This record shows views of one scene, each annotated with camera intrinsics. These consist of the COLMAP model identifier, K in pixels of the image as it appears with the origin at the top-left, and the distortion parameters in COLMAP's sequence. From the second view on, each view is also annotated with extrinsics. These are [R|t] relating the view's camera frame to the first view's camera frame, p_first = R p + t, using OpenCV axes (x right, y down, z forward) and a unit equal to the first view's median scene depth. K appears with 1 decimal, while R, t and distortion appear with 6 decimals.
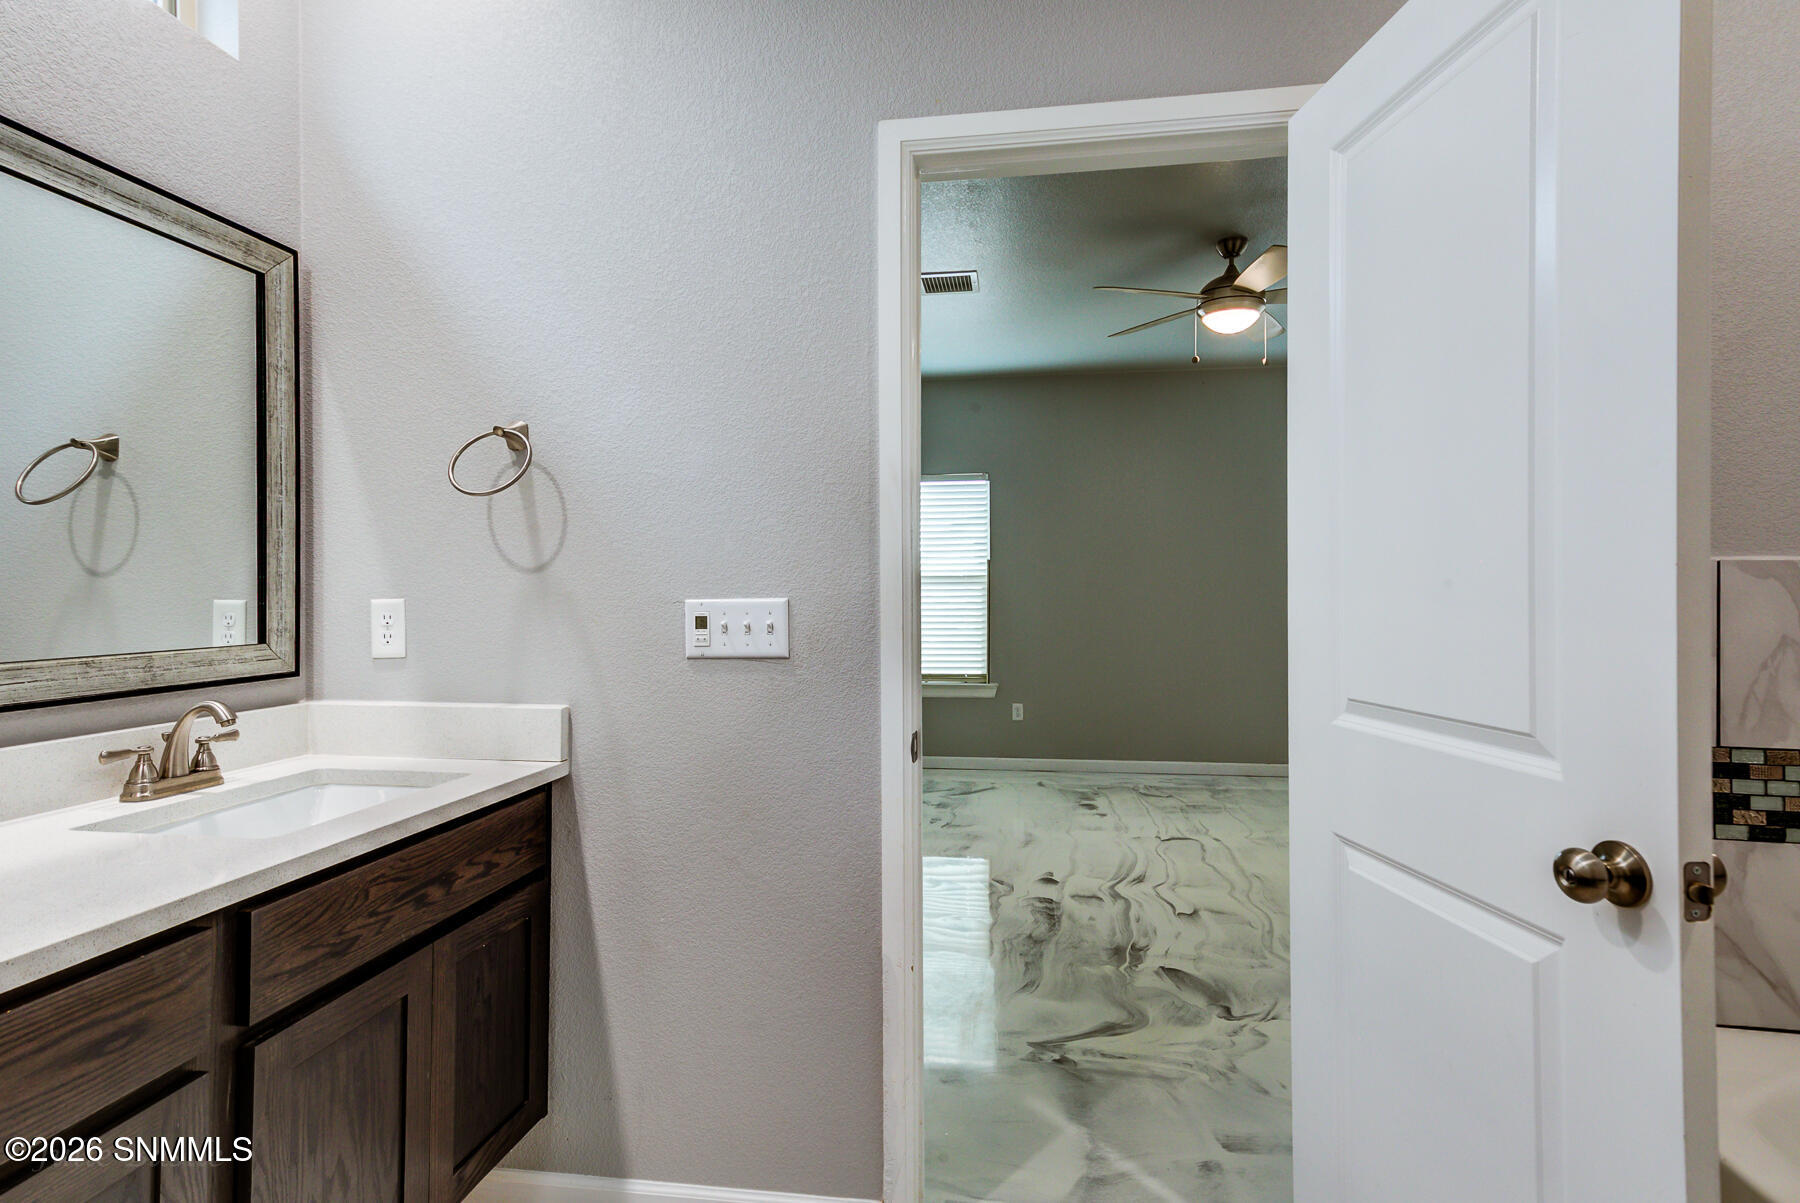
lens RADIAL K [[925.8, 0, 894.1], [0, 925.8, 587.3], [0, 0, 1]] dist [0.006365, 0.000639]
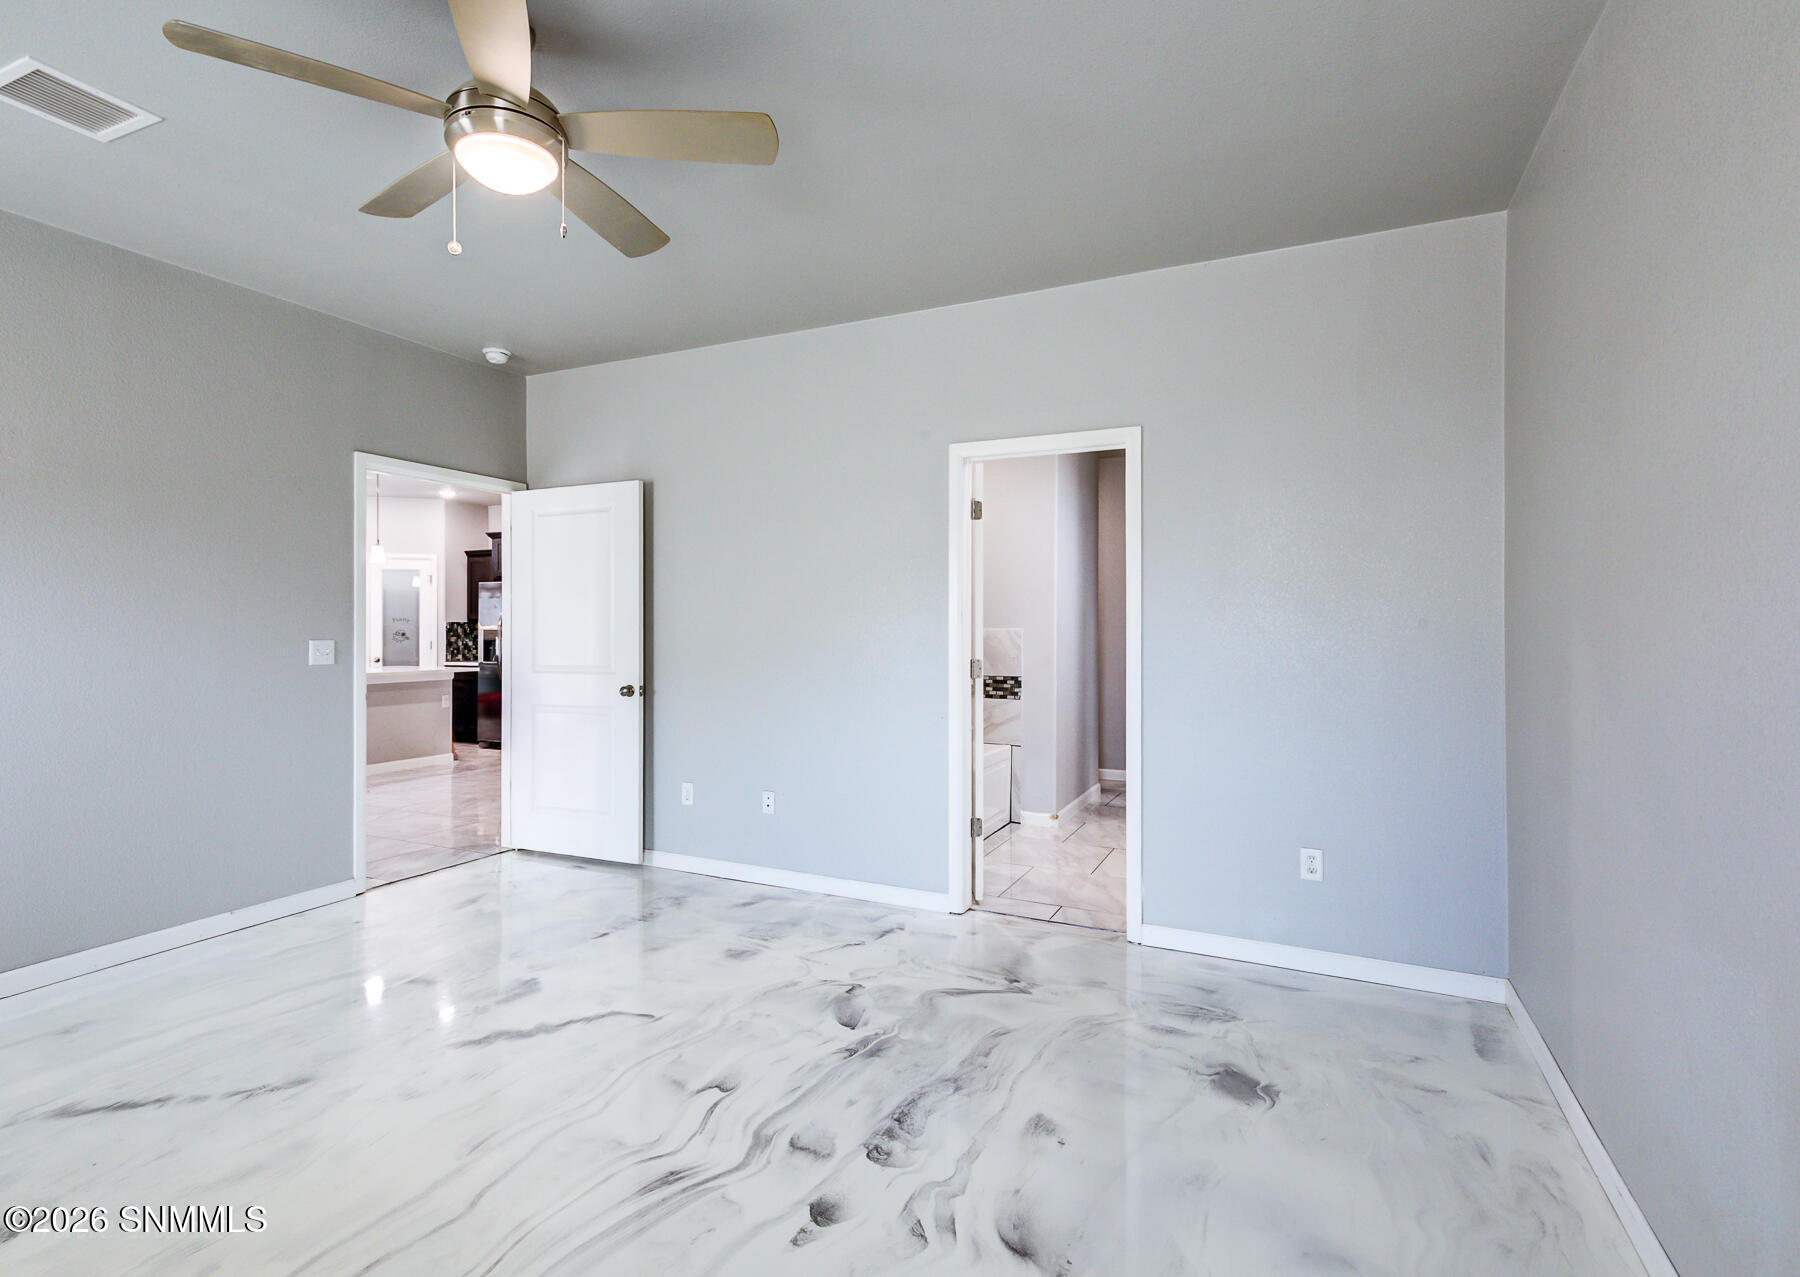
lens RADIAL K [[889.7, 0, 892.0], [0, 889.7, 637.9], [0, 0, 1]] dist [0.002874, -0.000936]
pose [[-0.961403, -0.002549, 0.275133, -0.003716], [0.000311, 0.999946, 0.010353, -0.005864], [-0.275145, 0.010039, -0.961350, 1.483852]]
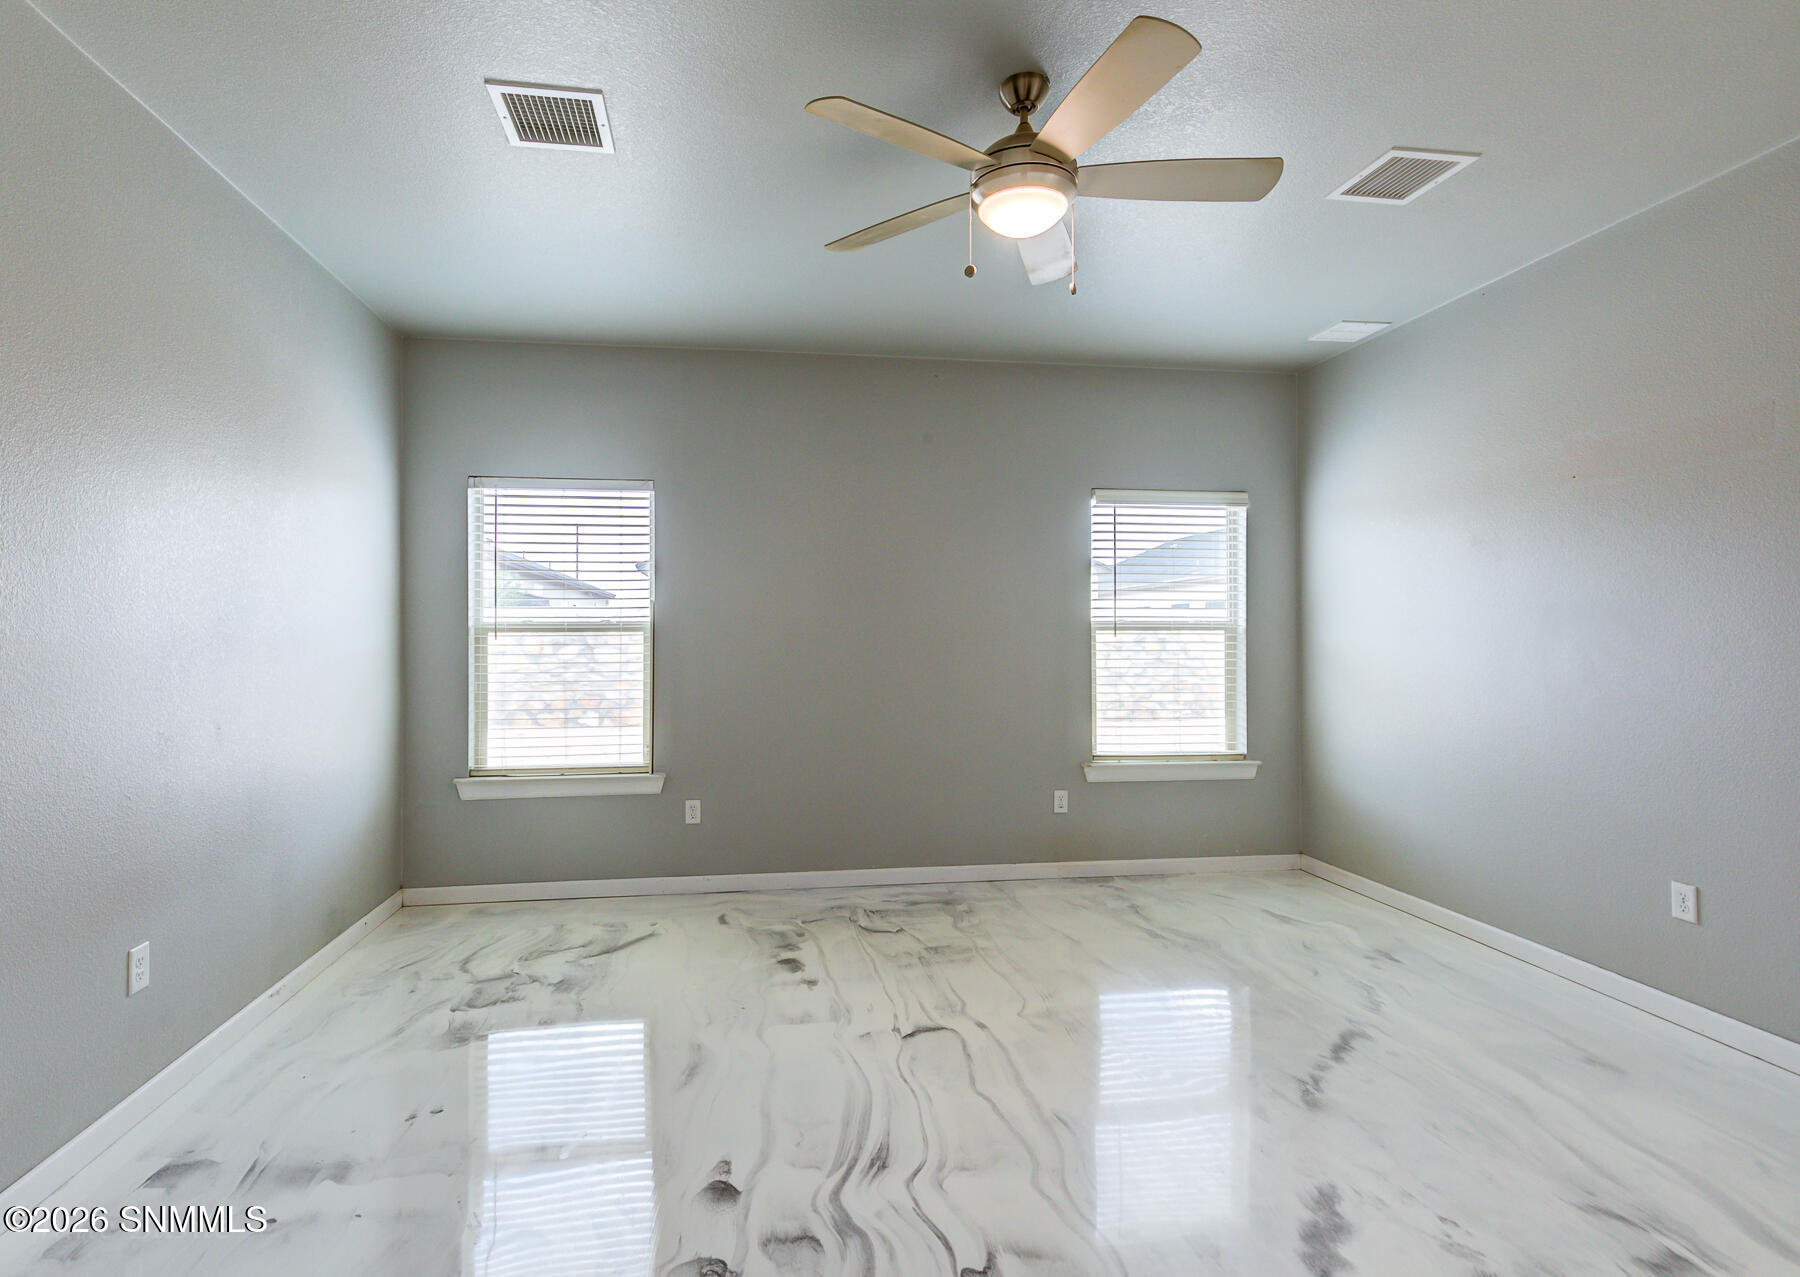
lens RADIAL K [[889.7, 0, 857.8], [0, 889.7, 617.0], [0, 0, 1]] dist [0.002874, -0.000936]
pose [[0.958687, 0.005465, 0.284411, 0.094671], [-0.001541, 0.999901, -0.014021, -0.012354], [-0.284459, 0.013003, 0.958600, 0.481069]]
